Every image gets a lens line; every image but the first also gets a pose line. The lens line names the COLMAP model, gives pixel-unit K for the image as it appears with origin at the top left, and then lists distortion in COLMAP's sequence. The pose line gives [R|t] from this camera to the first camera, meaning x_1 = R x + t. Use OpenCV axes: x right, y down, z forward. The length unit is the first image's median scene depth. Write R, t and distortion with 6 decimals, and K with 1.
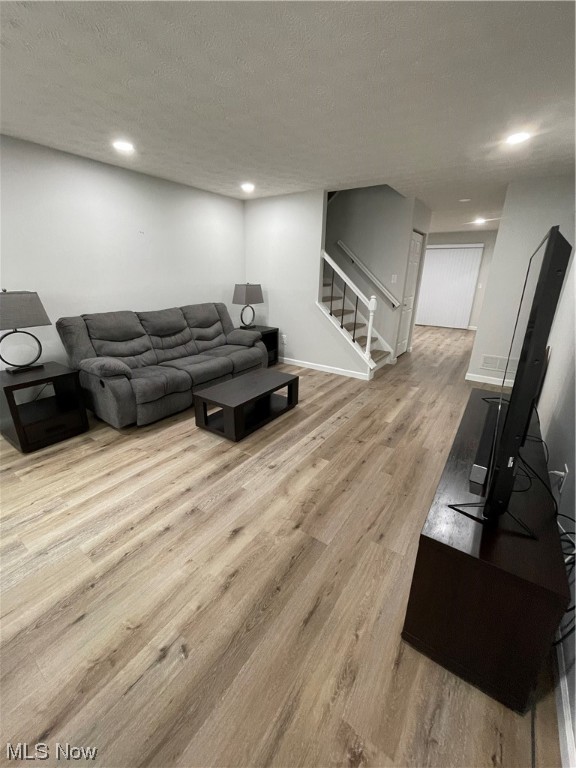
lens RADIAL K [[311.4, 0, 288.0], [0, 311.4, 384.0], [0, 0, 1]] dist [-0.000623, 0.000057]
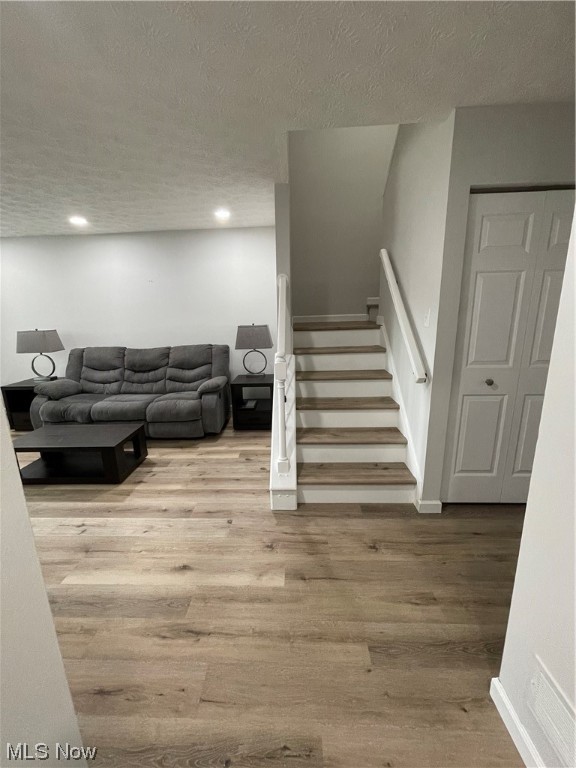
lens RADIAL K [[311.4, 0, 288.0], [0, 311.4, 384.0], [0, 0, 1]] dist [-0.000623, 0.000057]
pose [[0.527042, 0.188146, -0.828751, 0.778341], [-0.251582, 0.966017, 0.059316, -0.297737], [0.811747, 0.177237, 0.556466, 0.786763]]
